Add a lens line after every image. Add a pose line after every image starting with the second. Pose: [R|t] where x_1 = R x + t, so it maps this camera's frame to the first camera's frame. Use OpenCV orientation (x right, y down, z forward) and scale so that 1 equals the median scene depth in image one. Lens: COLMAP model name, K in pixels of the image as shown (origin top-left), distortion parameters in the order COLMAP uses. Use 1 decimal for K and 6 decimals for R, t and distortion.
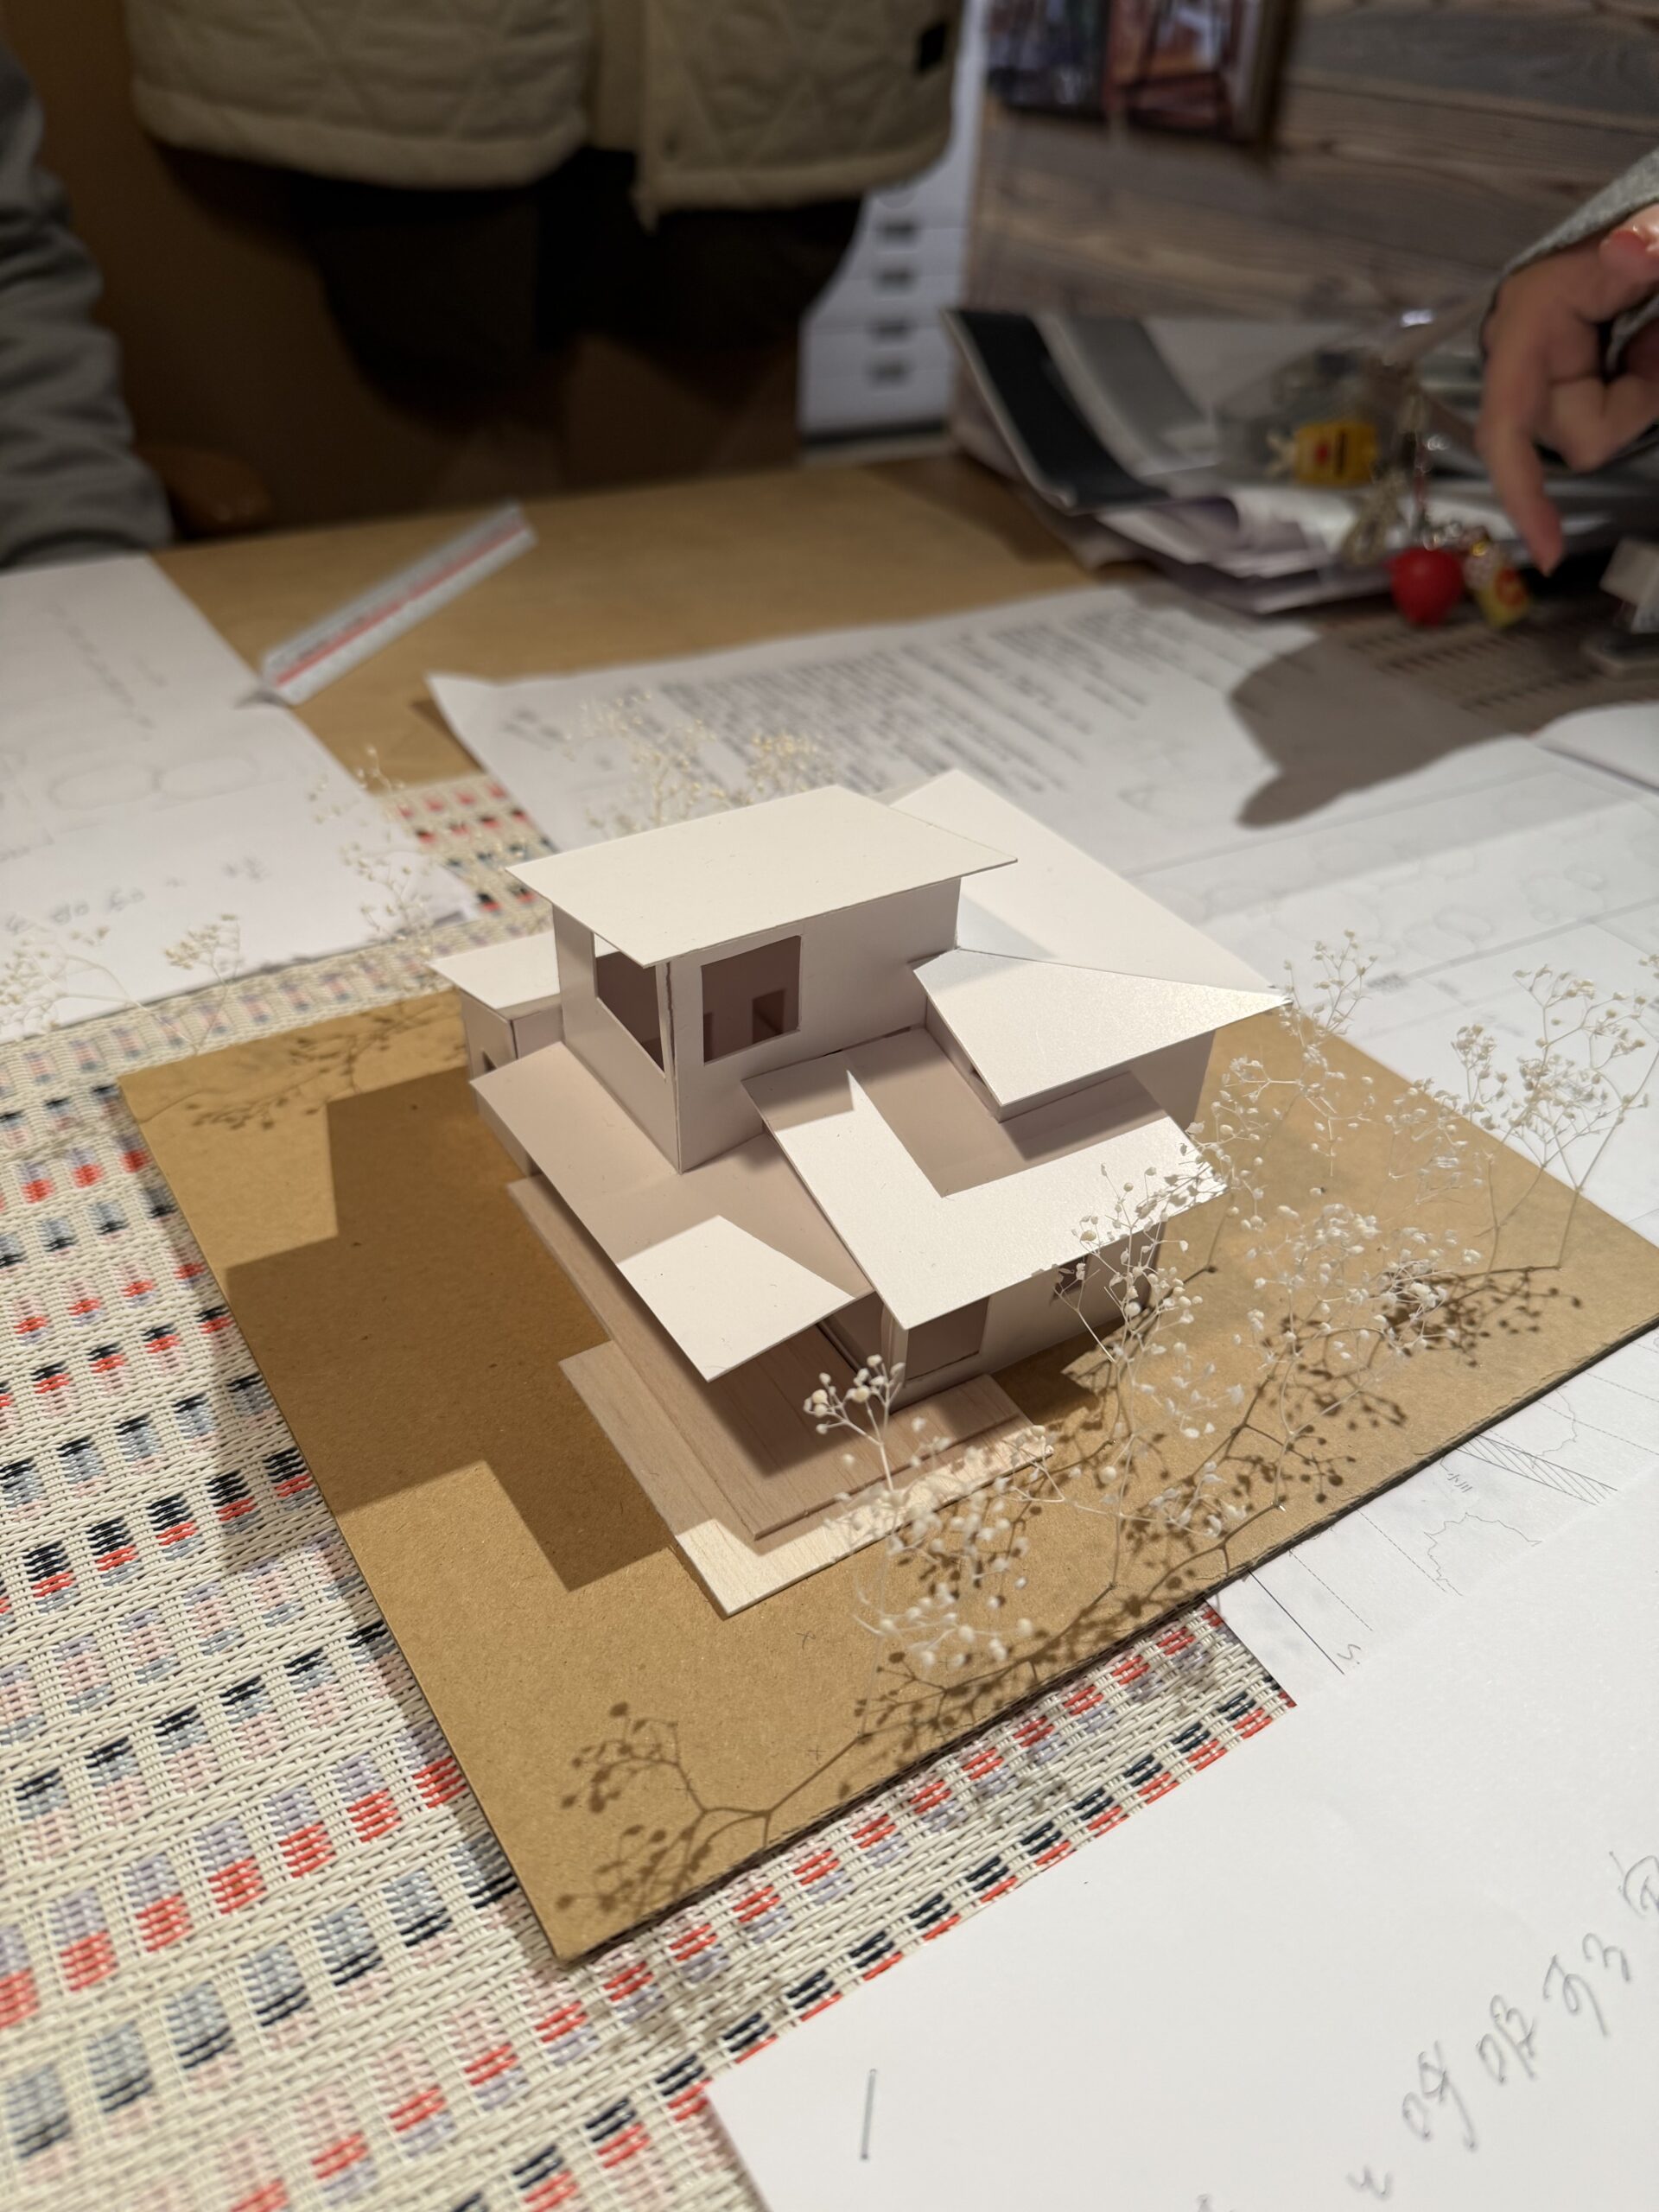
lens RADIAL K [[1581.9, 0, 836.5], [0, 1581.9, 1112.7], [0, 0, 1]] dist [-0.051317, -0.010891]
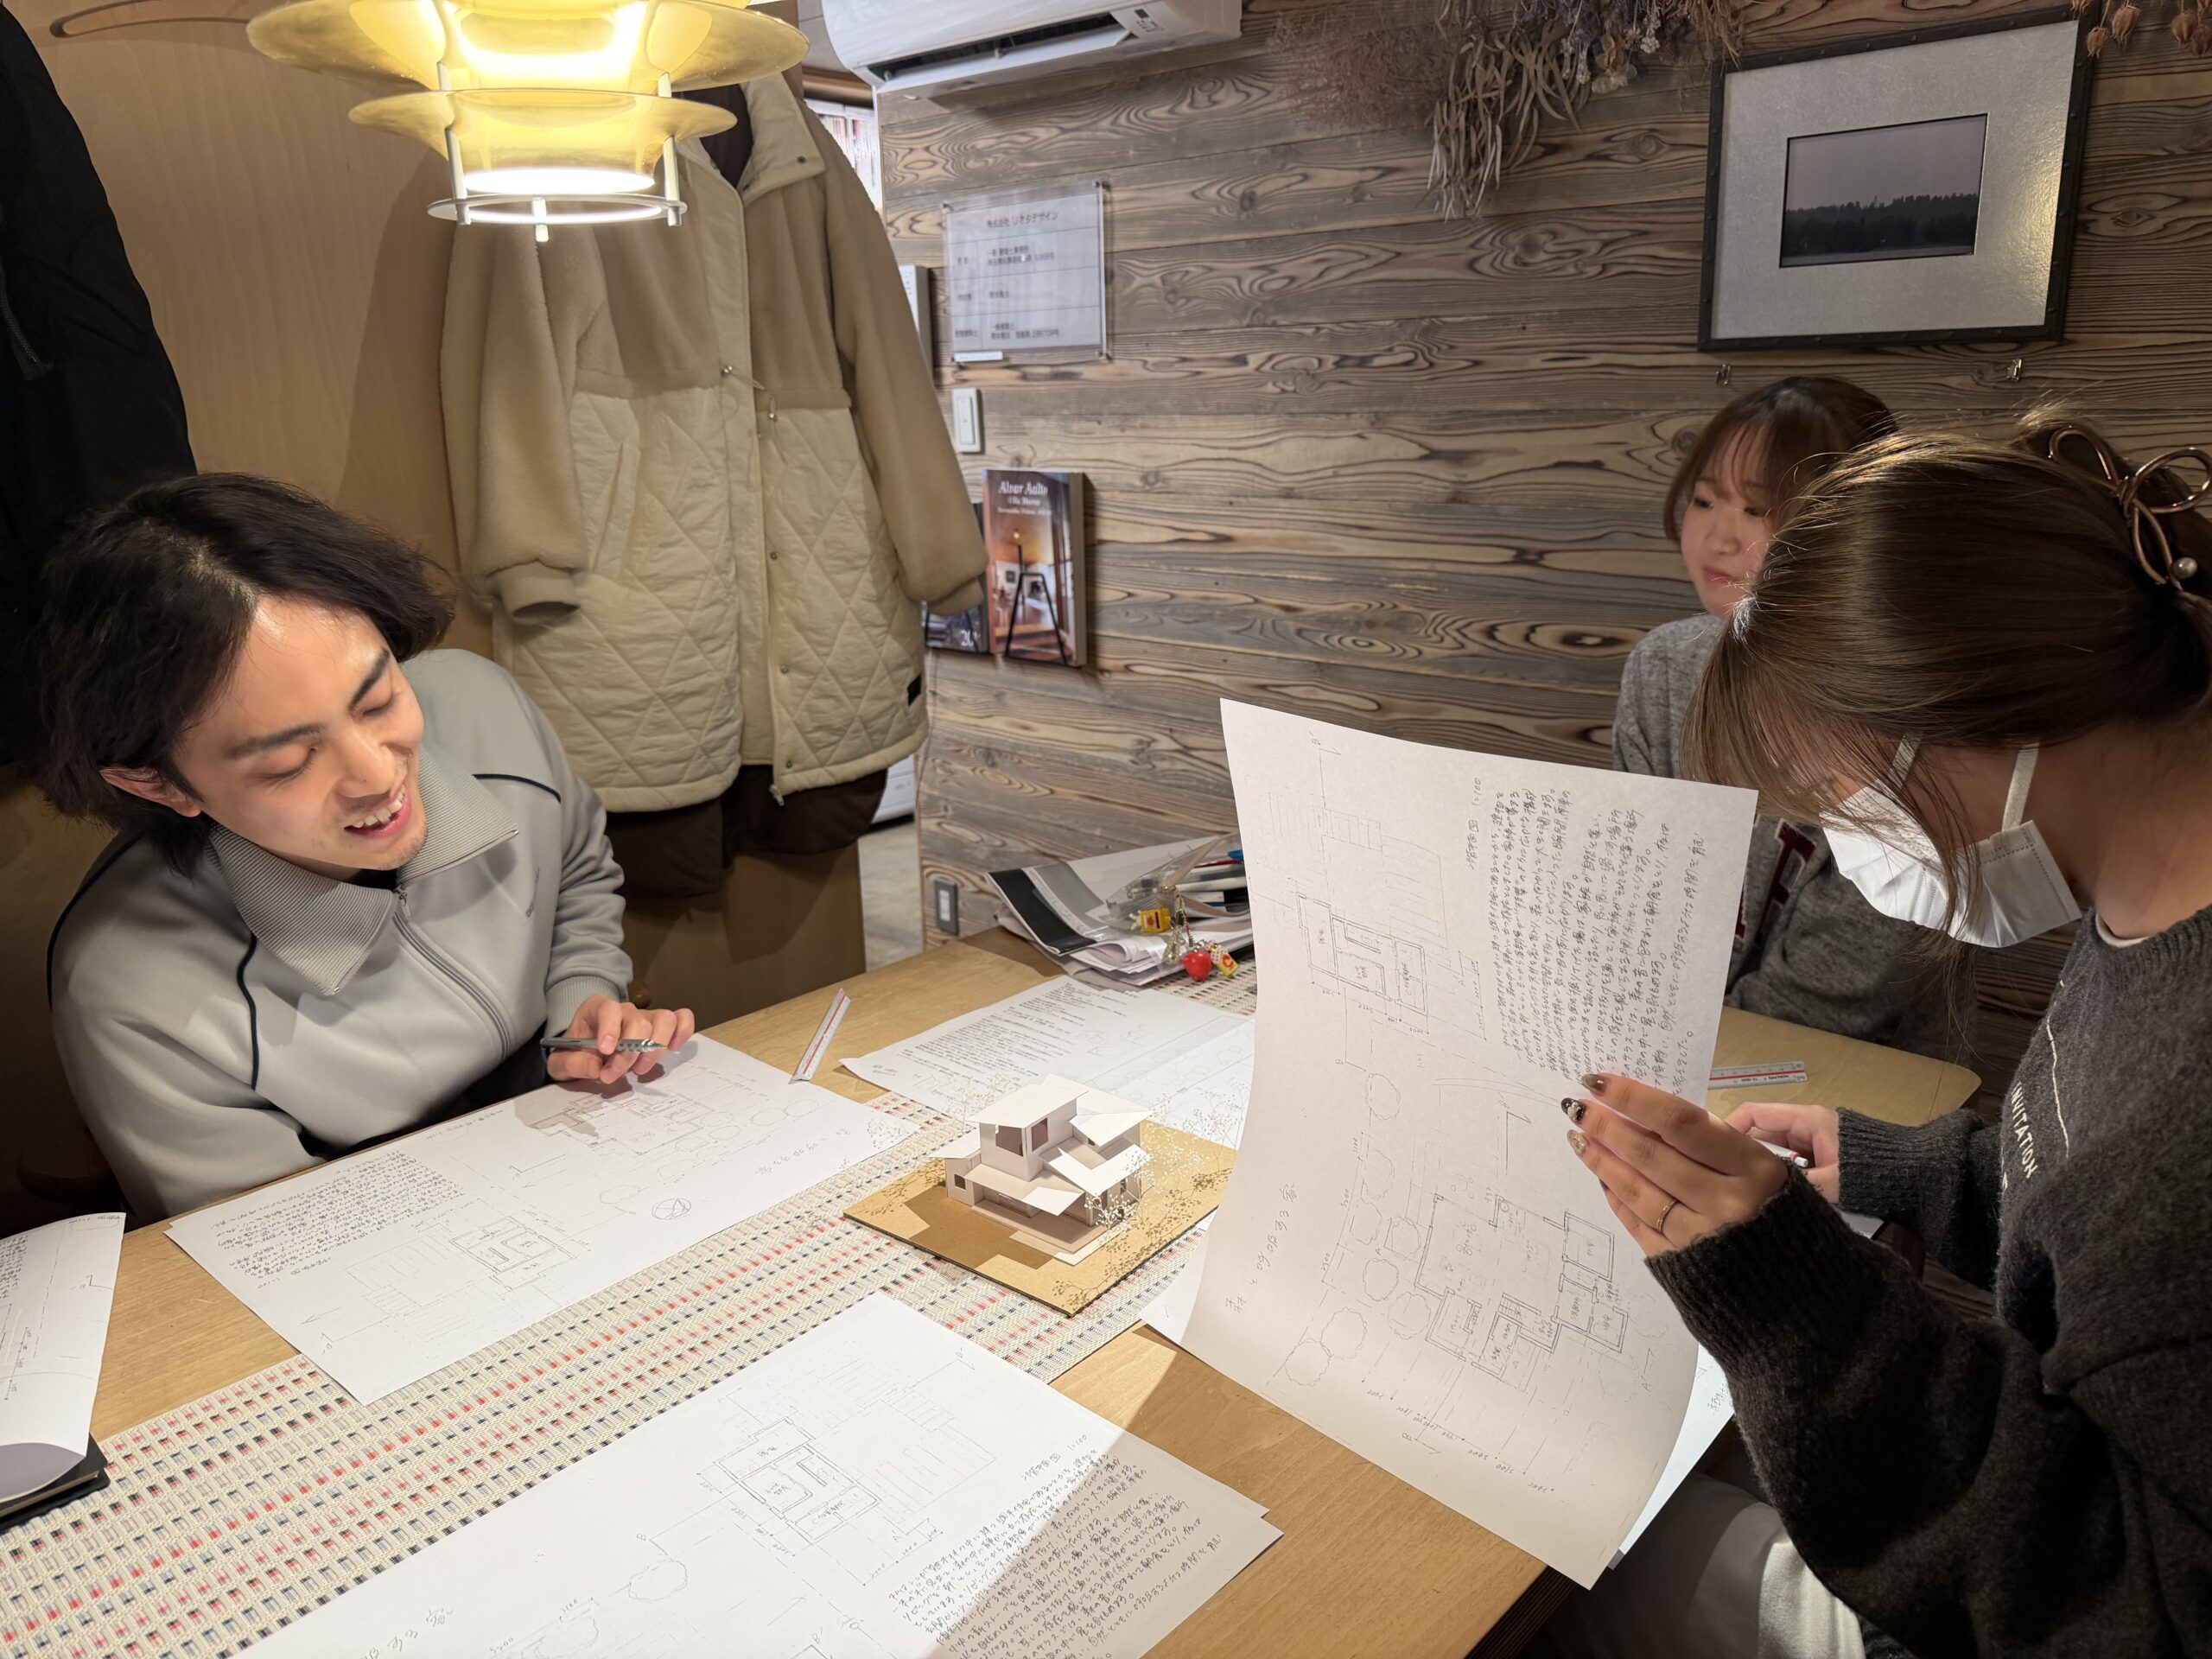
lens RADIAL K [[1581.9, 0, 1111.5], [0, 1581.9, 833.7], [0, 0, 1]] dist [-0.051317, -0.010891]
pose [[0.962783, -0.152147, 0.223385, -0.266888], [0.218621, 0.924360, -0.312673, 0.213137], [-0.158916, 0.349873, 0.923220, -1.241596]]
